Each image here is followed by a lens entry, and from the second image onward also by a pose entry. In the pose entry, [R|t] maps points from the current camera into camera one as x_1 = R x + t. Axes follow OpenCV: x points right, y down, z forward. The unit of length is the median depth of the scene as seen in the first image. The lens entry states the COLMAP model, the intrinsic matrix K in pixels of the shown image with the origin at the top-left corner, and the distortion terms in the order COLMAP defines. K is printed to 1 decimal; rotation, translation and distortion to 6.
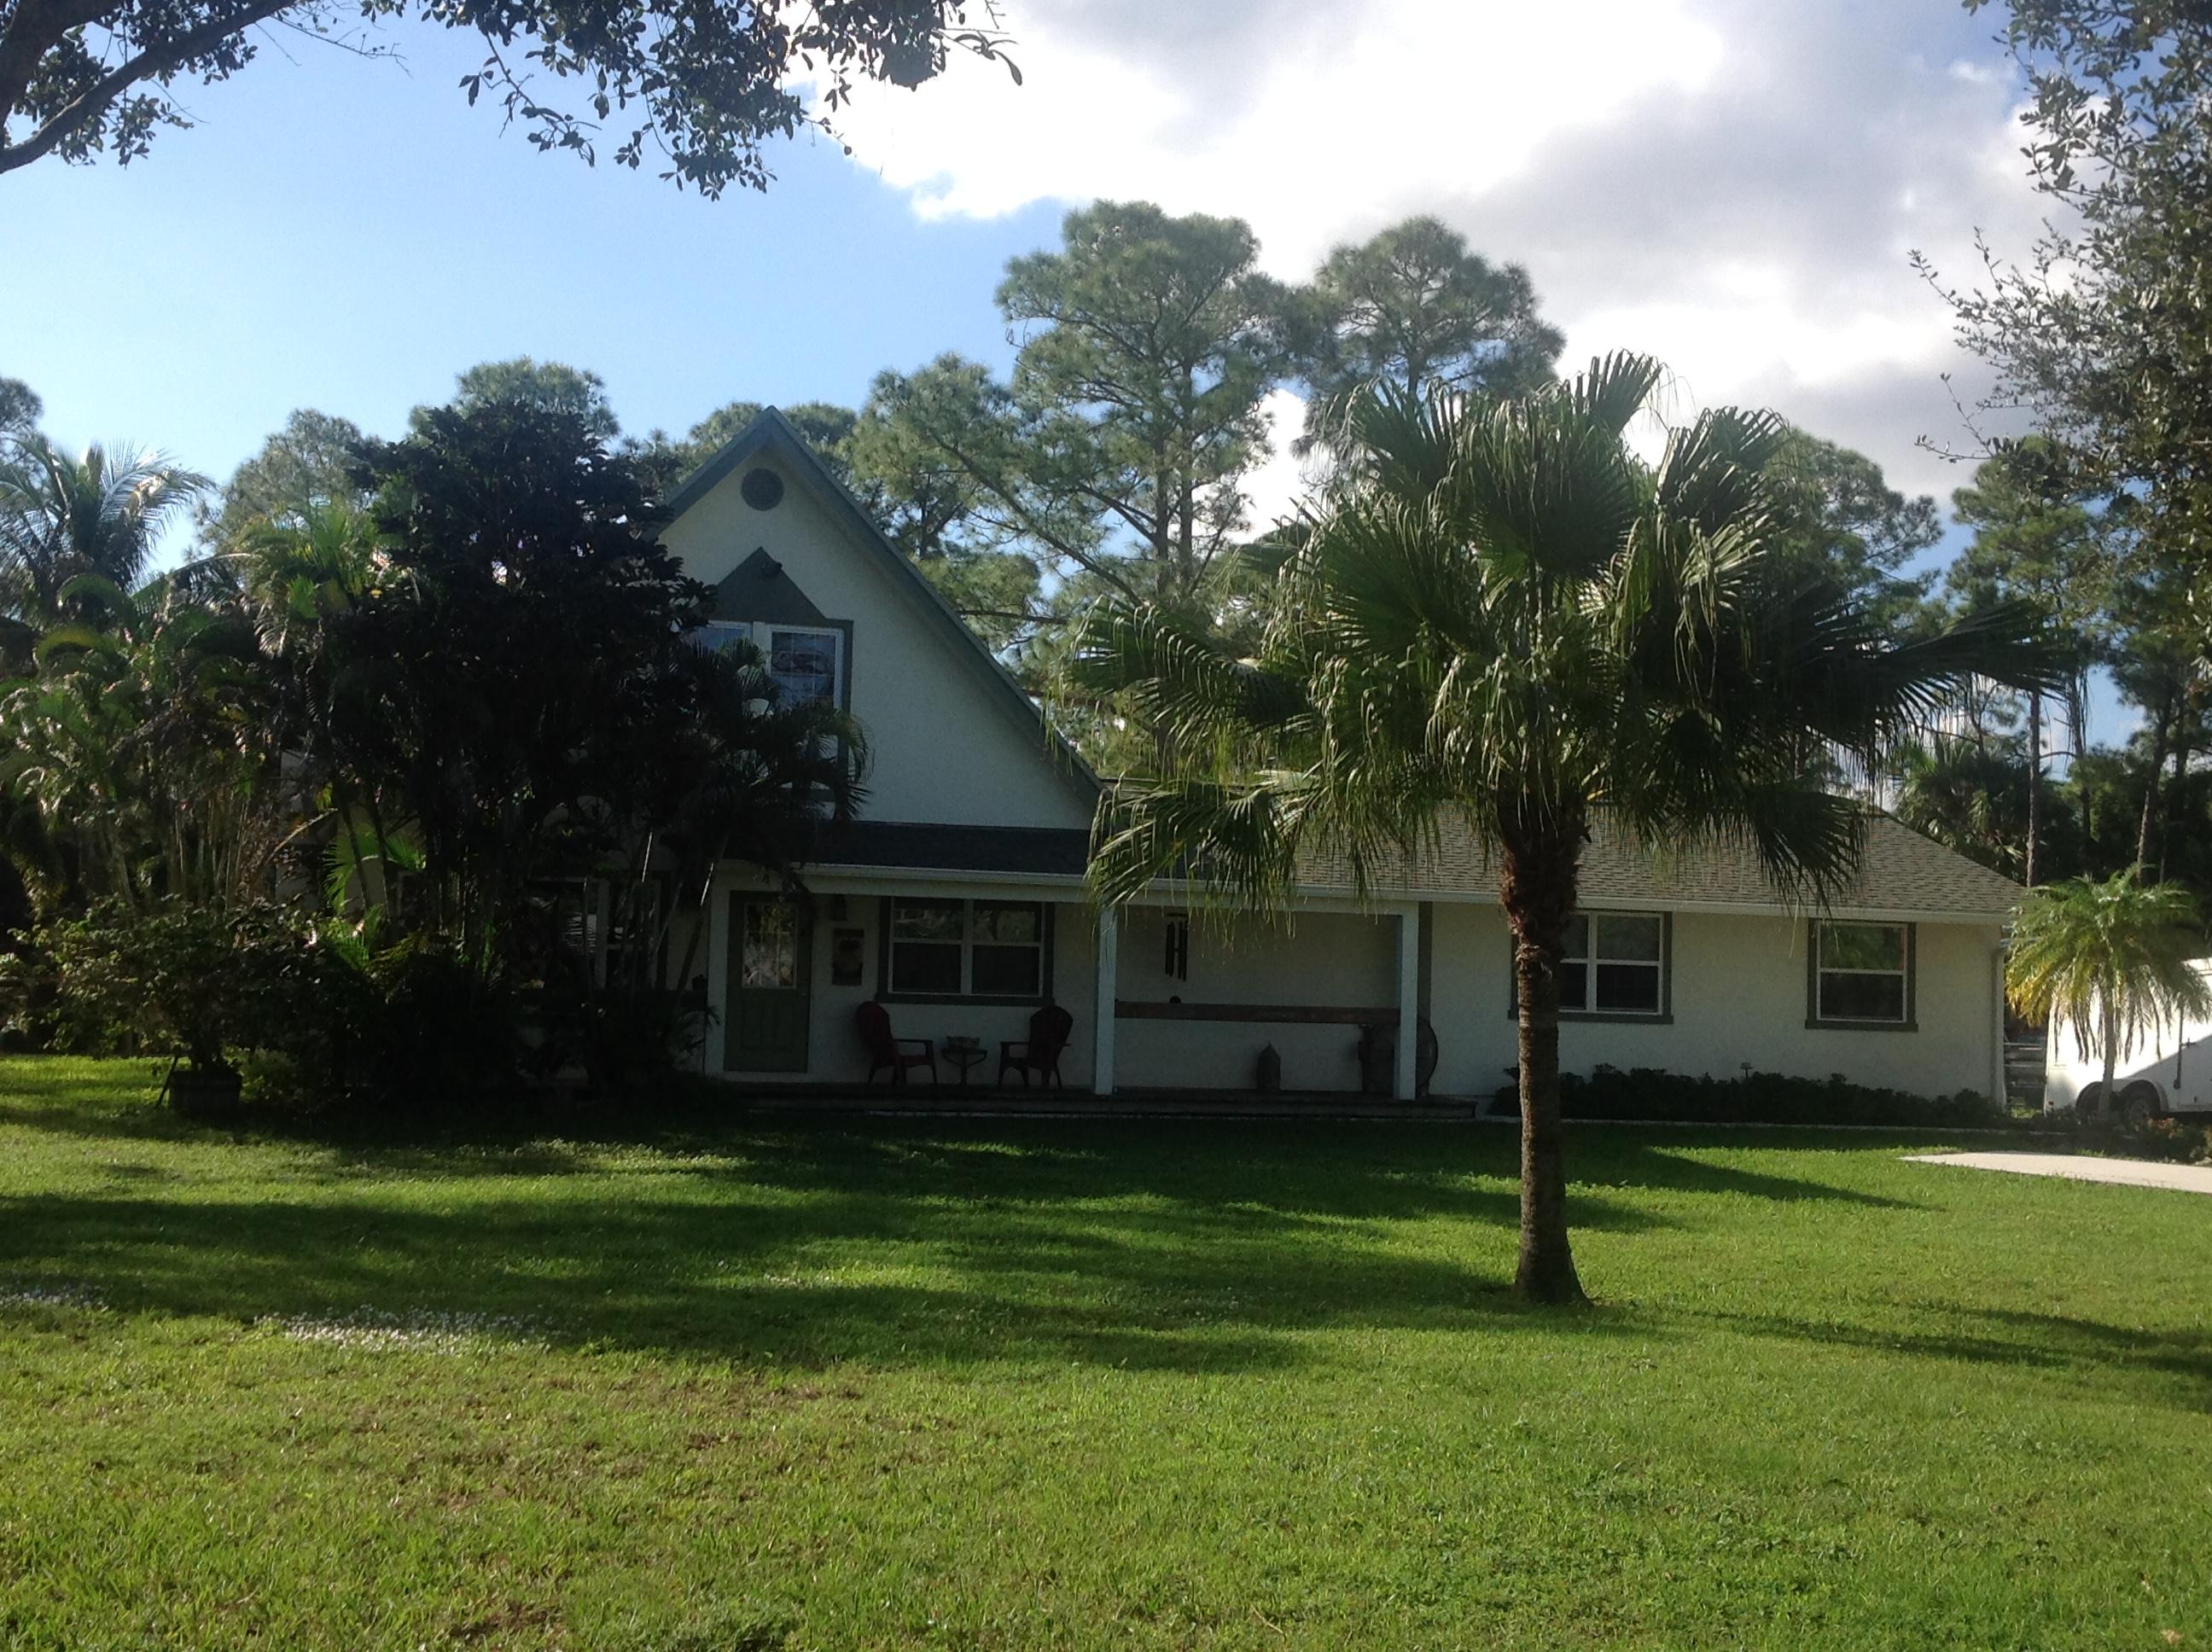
lens RADIAL K [[2613.5, 0, 1072.2], [0, 2613.5, 834.6], [0, 0, 1]] dist [0.125314, 0.000000]
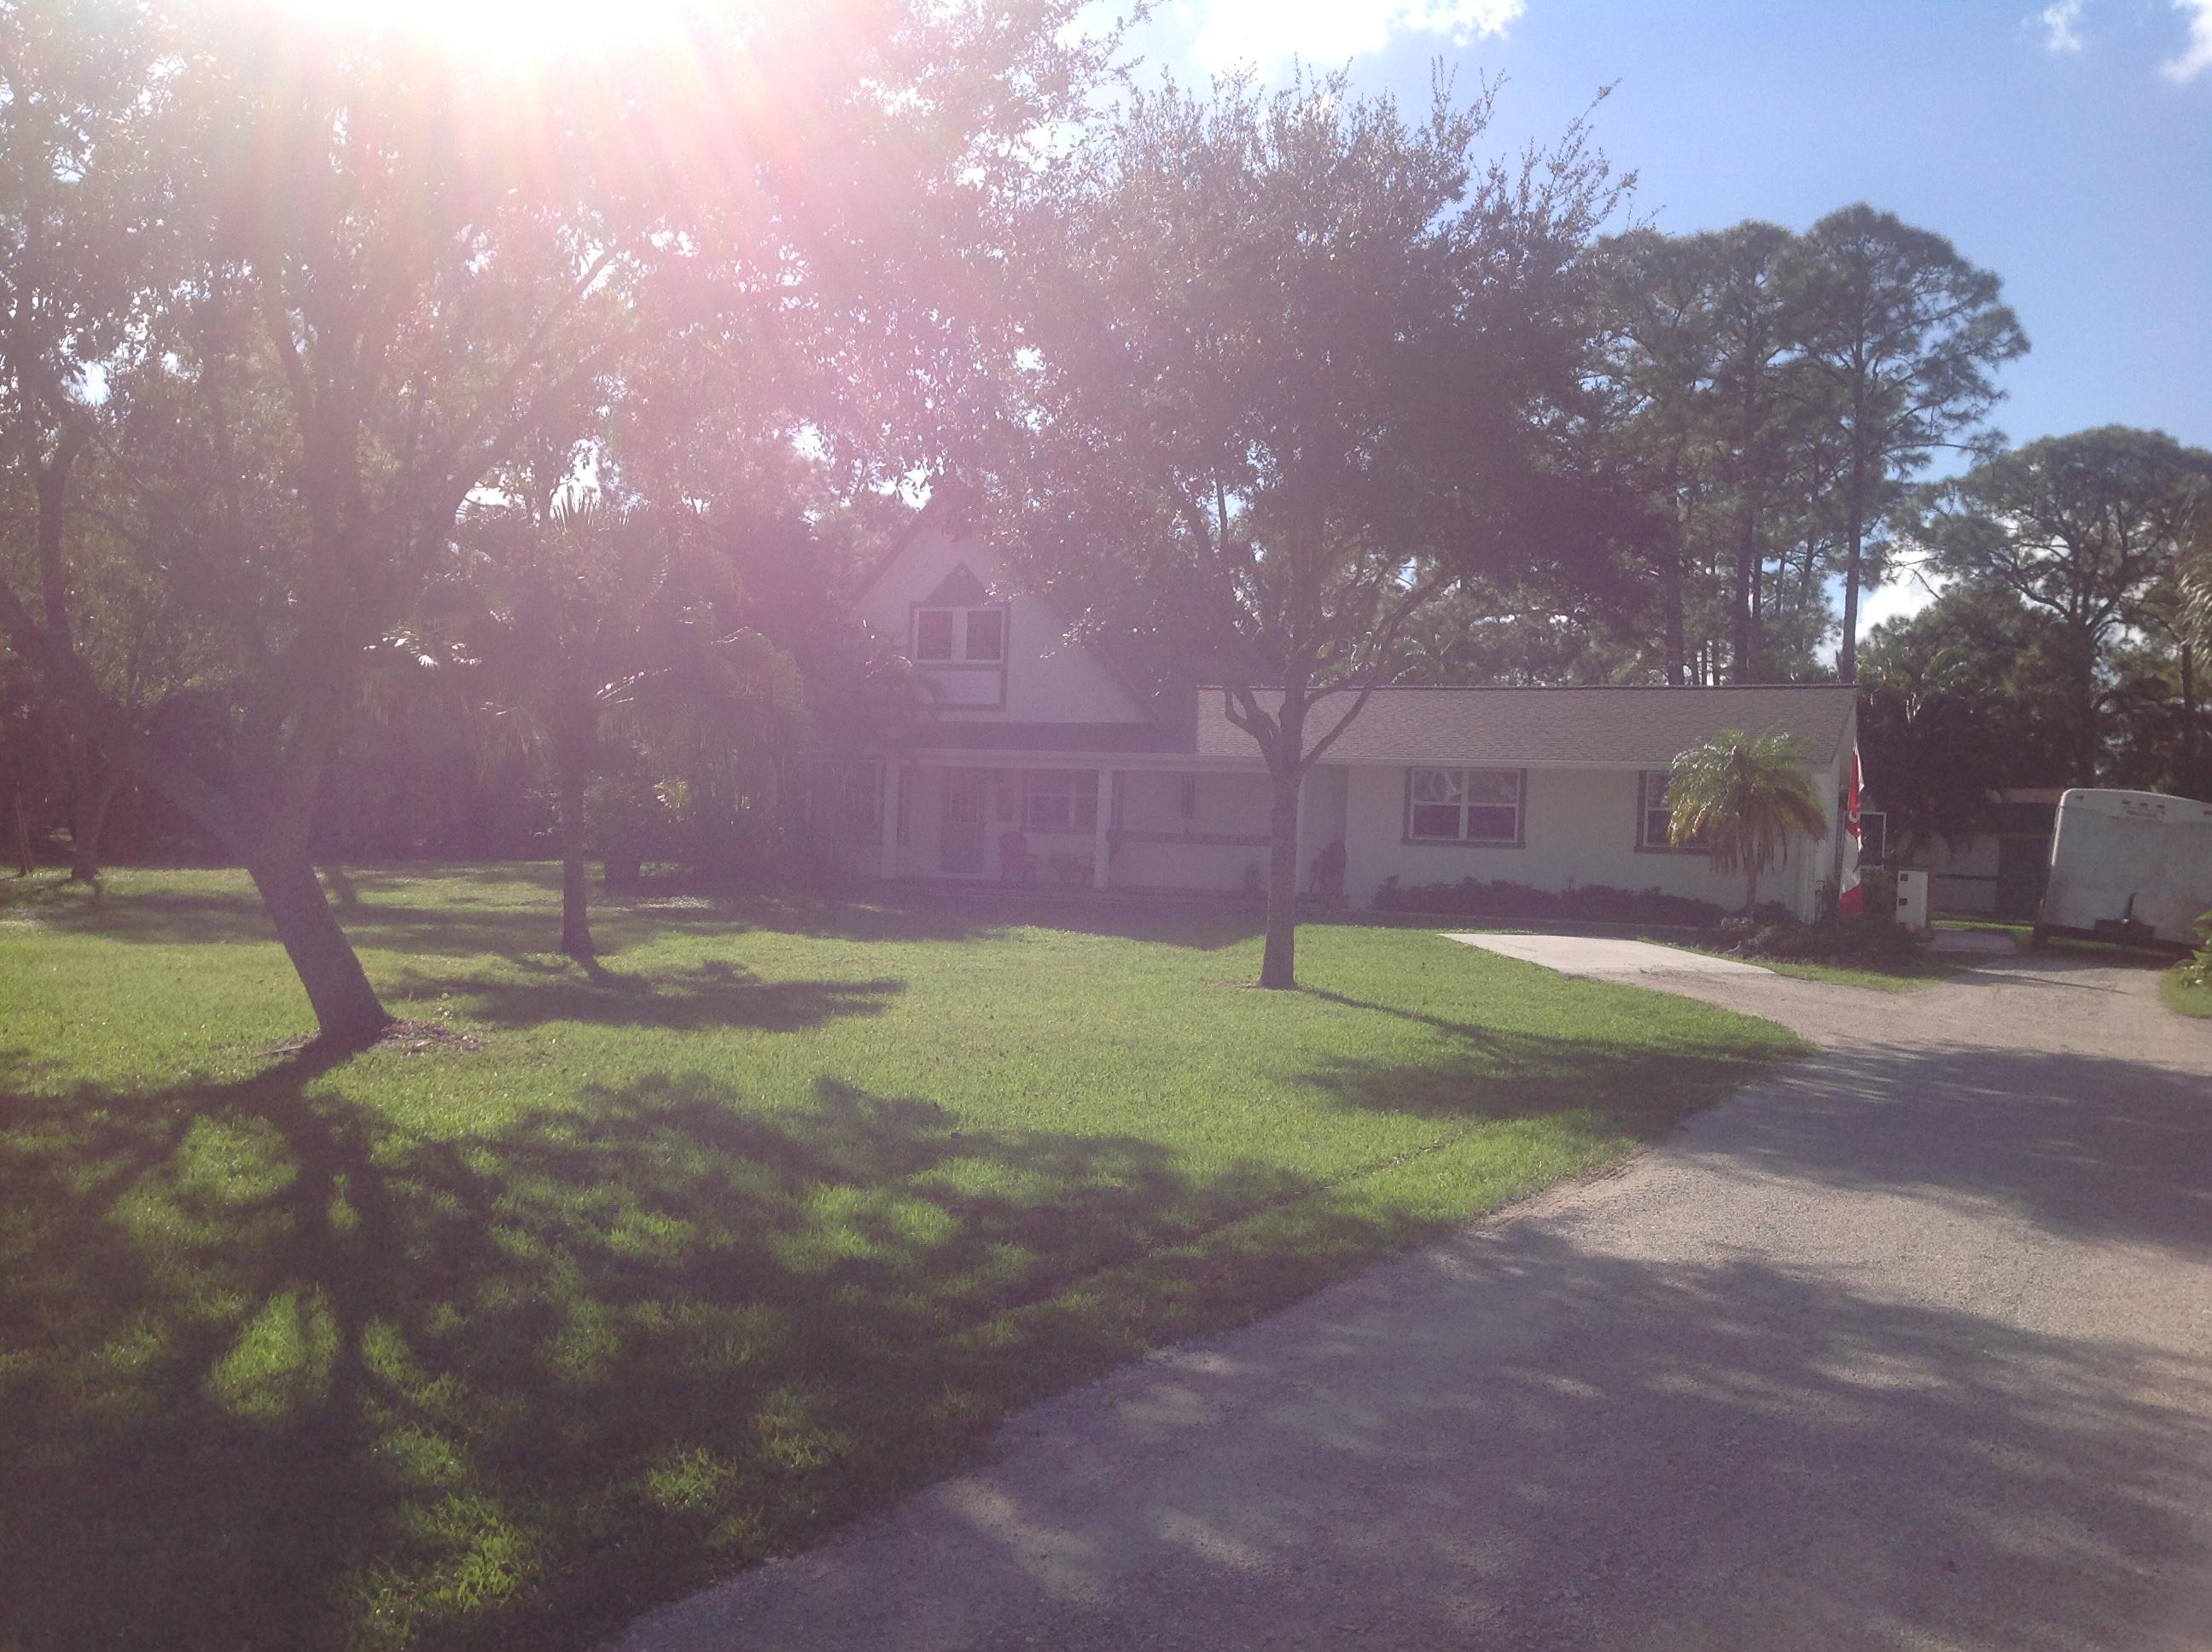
lens RADIAL K [[2086.0, 0, 1072.3], [0, 2086.0, 861.8], [0, 0, 1]] dist [0.029947, 0.000000]
pose [[0.789823, 0.010677, -0.613242, 0.719156], [0.032310, 0.997736, 0.058985, 0.005655], [0.612483, -0.066402, 0.787690, -0.021466]]
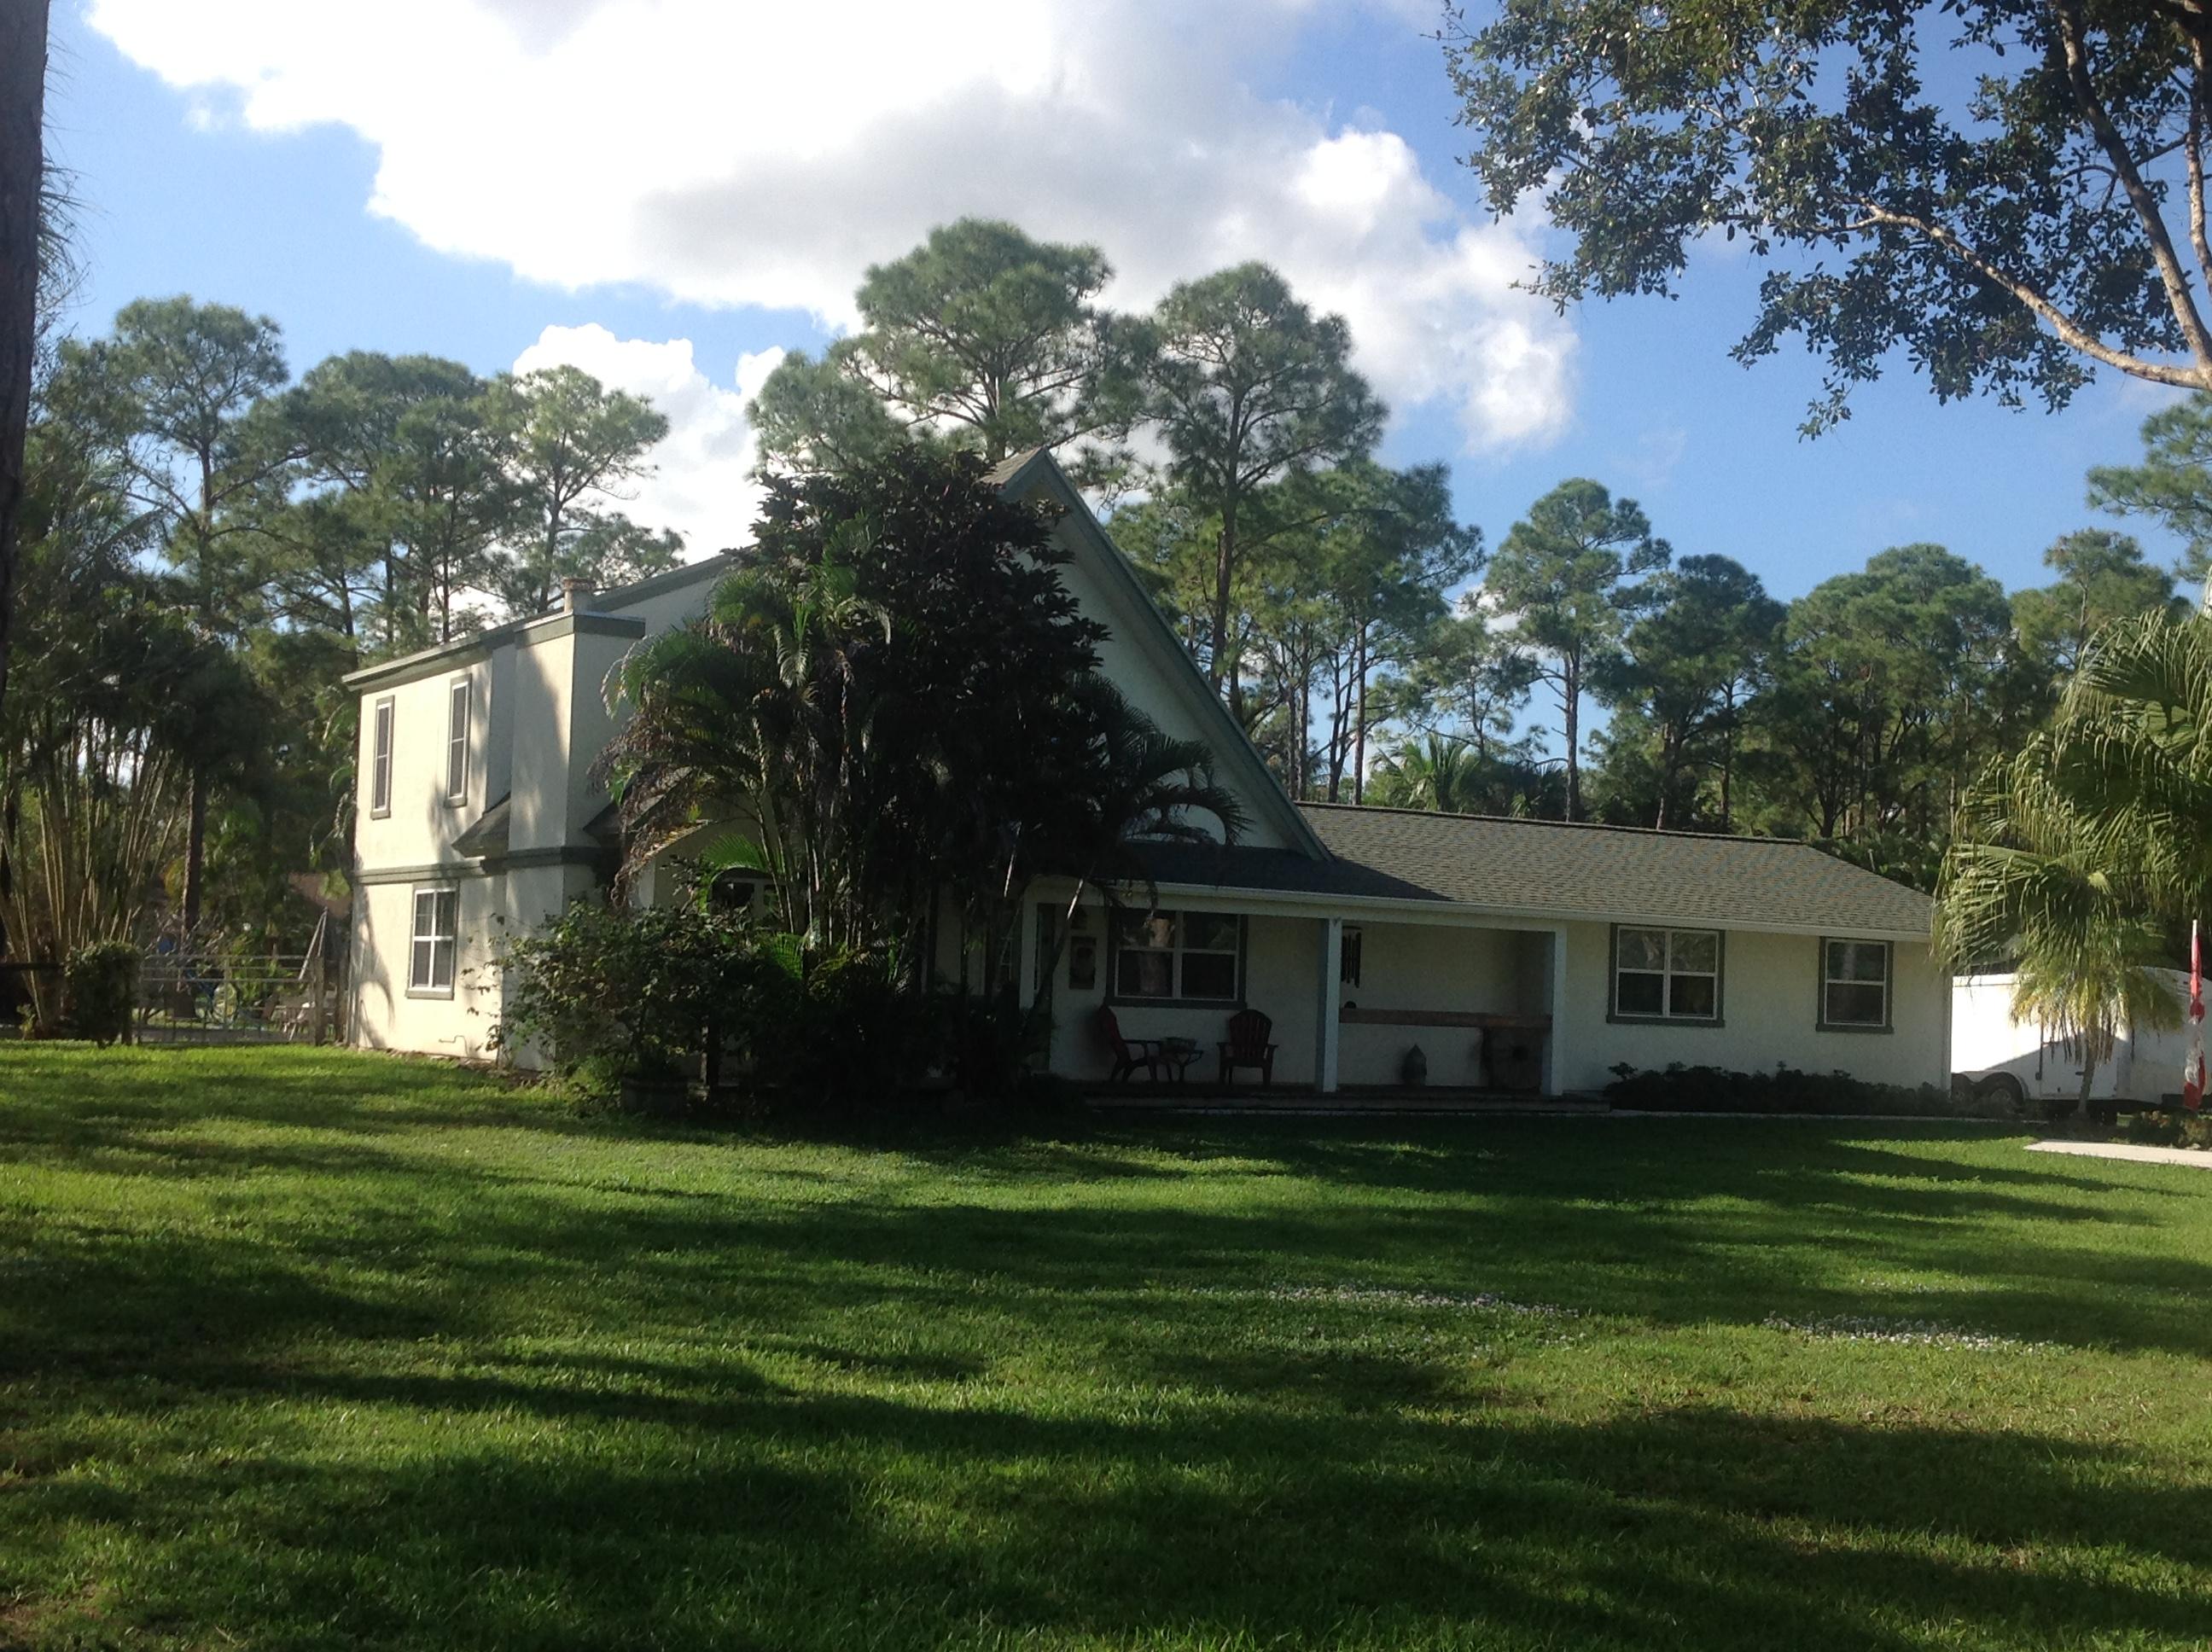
lens RADIAL K [[2613.5, 0, 1059.2], [0, 2613.5, 813.9], [0, 0, 1]] dist [0.125314, 0.000000]
pose [[0.962294, 0.027315, 0.270638, -0.365026], [-0.029551, 0.999554, 0.004191, -0.017416], [-0.270403, -0.012031, 0.962672, -0.027880]]
